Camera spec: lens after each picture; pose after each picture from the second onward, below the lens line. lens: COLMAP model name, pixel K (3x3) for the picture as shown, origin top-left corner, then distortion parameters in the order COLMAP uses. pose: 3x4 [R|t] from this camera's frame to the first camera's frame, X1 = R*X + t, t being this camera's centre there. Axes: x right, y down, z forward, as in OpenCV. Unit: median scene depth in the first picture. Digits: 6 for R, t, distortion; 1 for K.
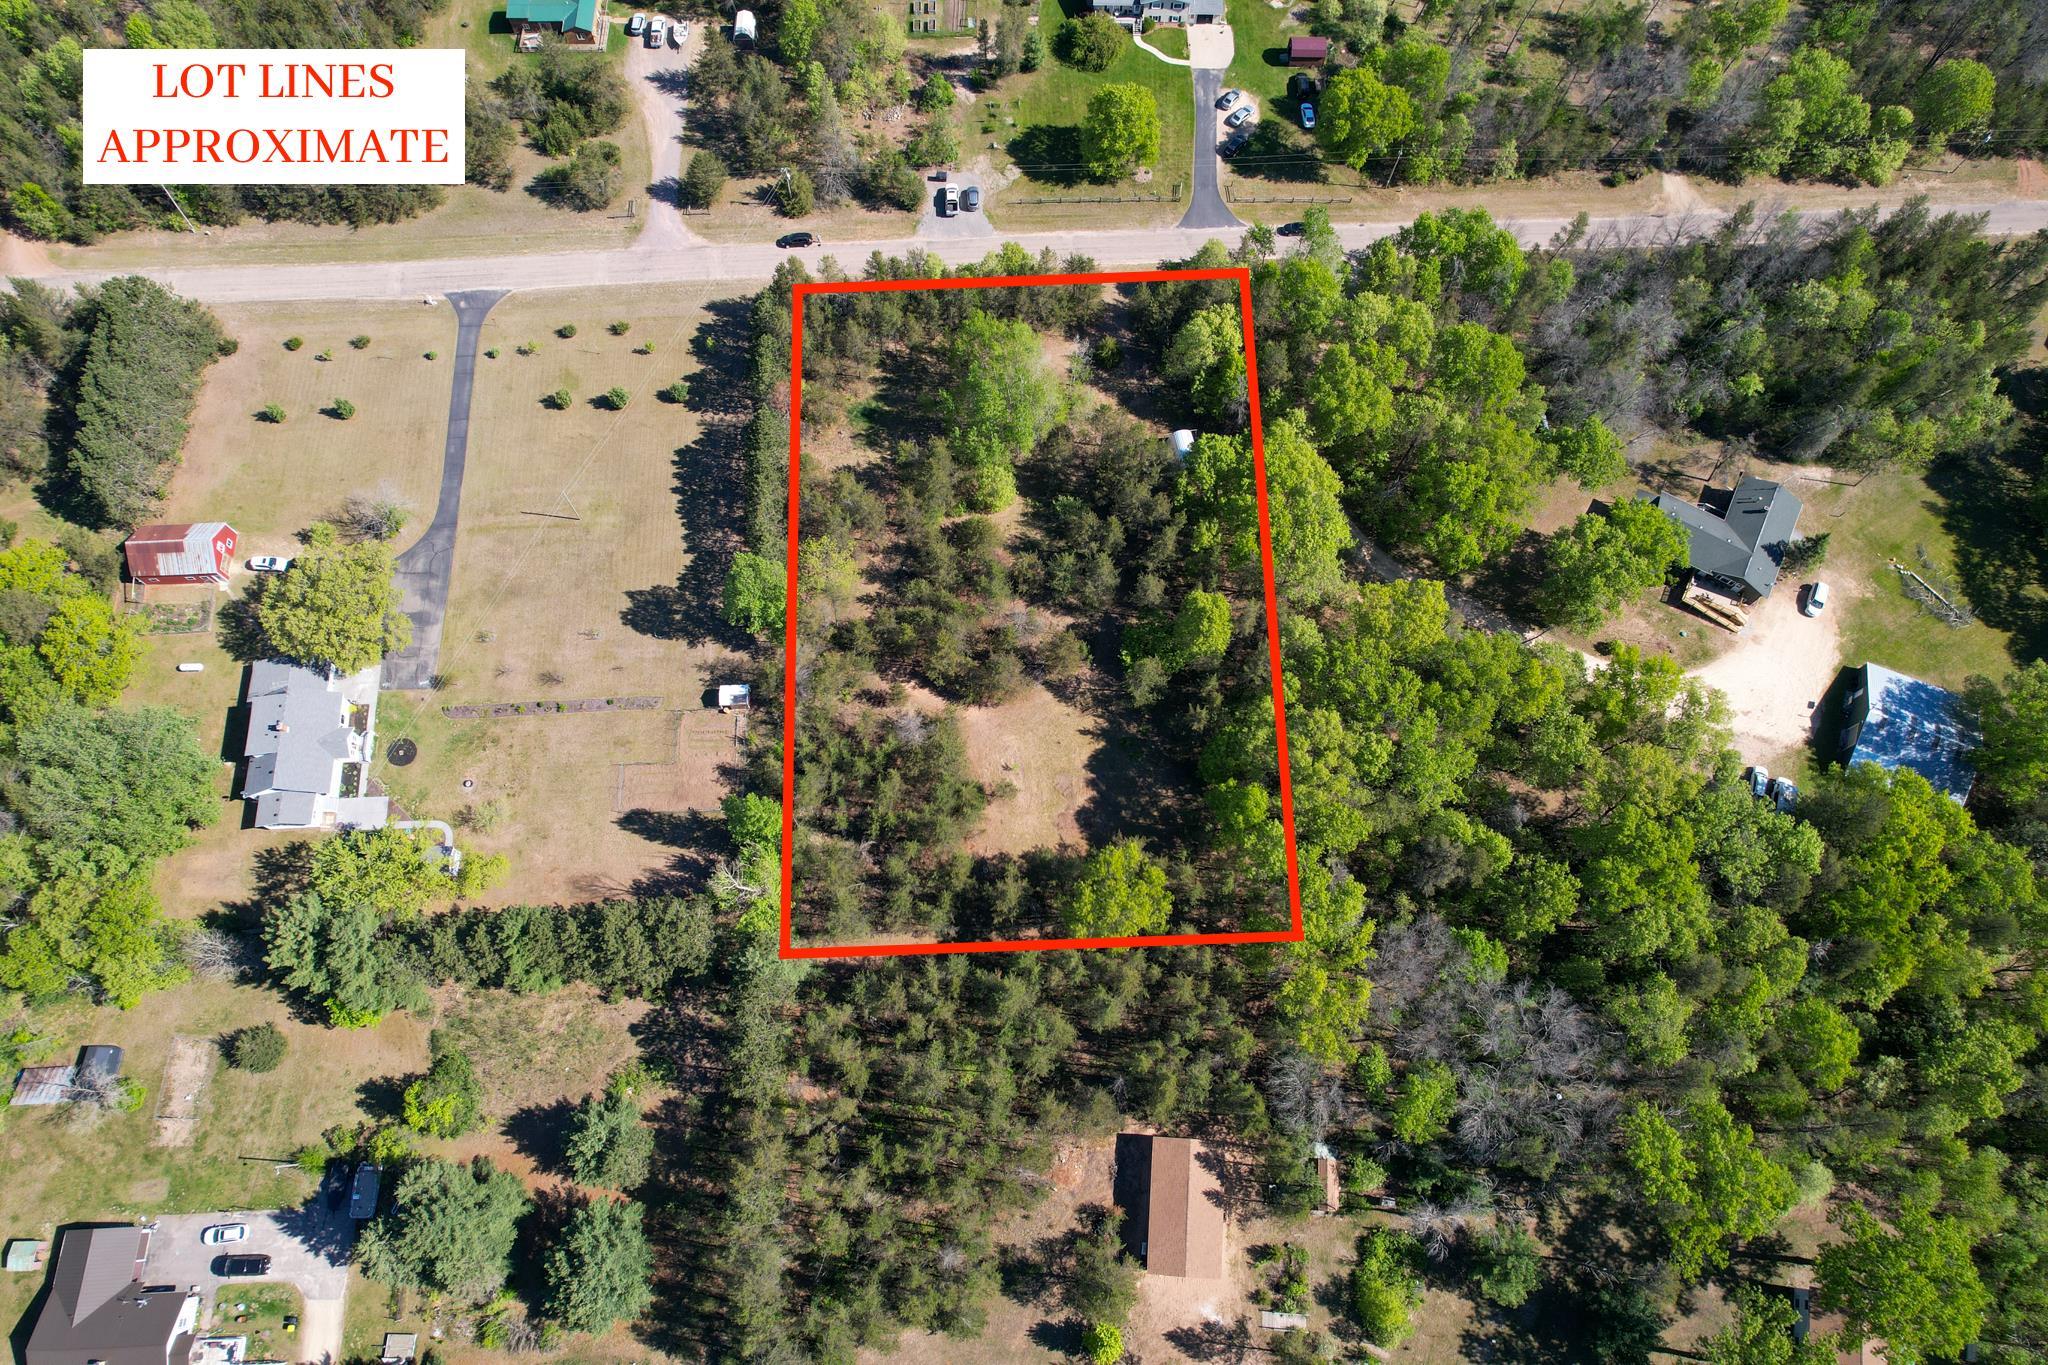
lens RADIAL K [[1304.5, 0, 1028.9], [0, 1304.5, 694.2], [0, 0, 1]] dist [-0.084423, 0.073892]
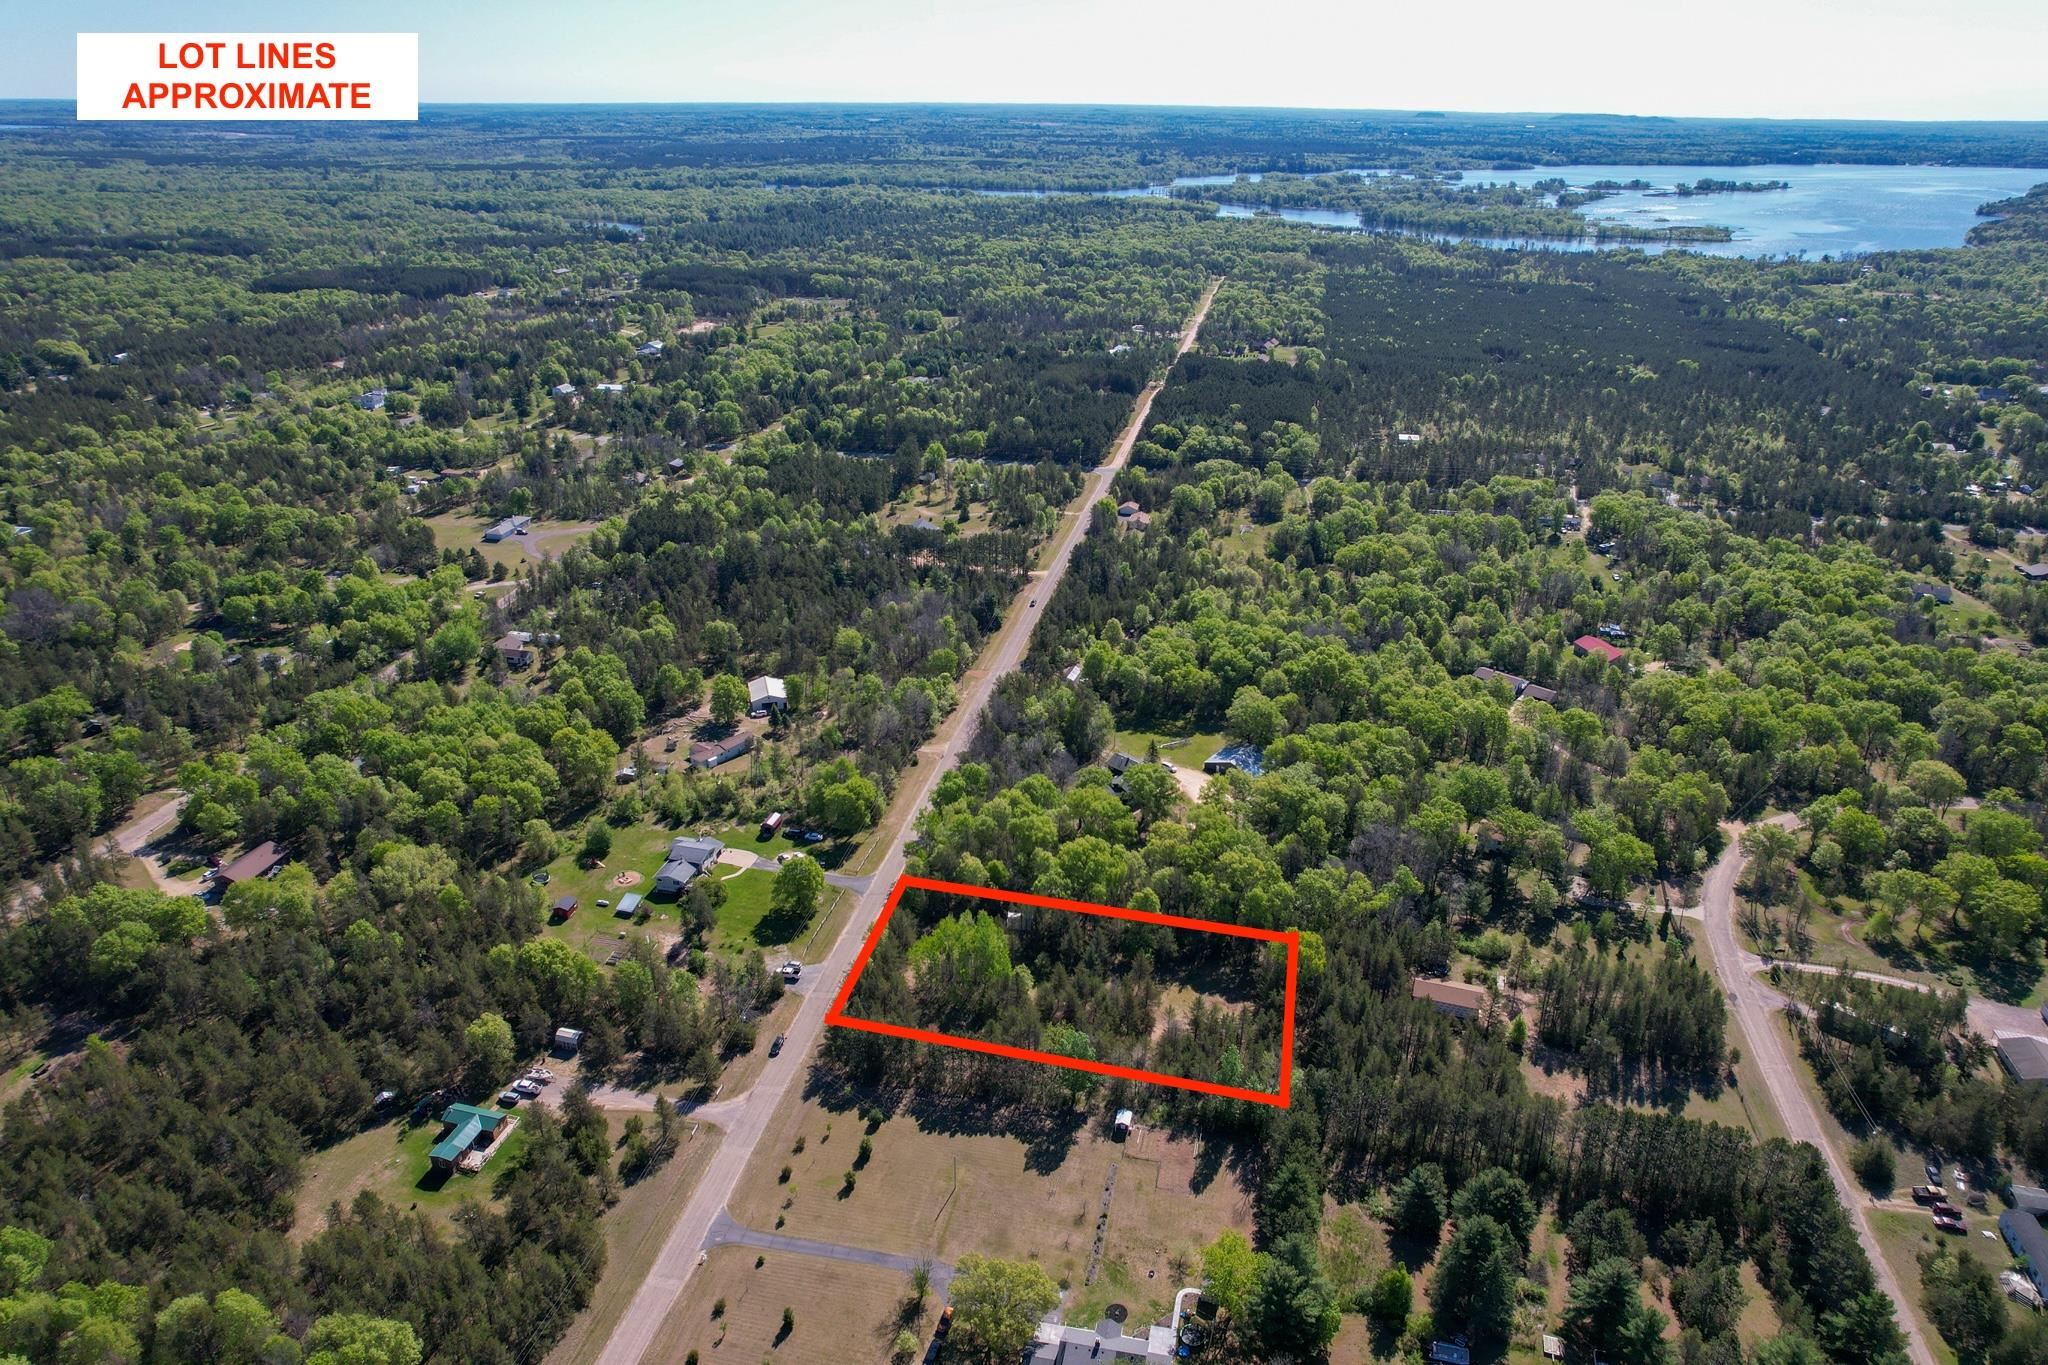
lens RADIAL K [[1304.5, 0, 1033.4], [0, 1304.5, 697.1], [0, 0, 1]] dist [-0.084423, 0.073892]
pose [[0.253471, -0.420684, 0.871078, -1.279687], [0.902223, 0.427616, -0.056018, -0.206324], [-0.348921, 0.800106, 0.487939, -0.075683]]
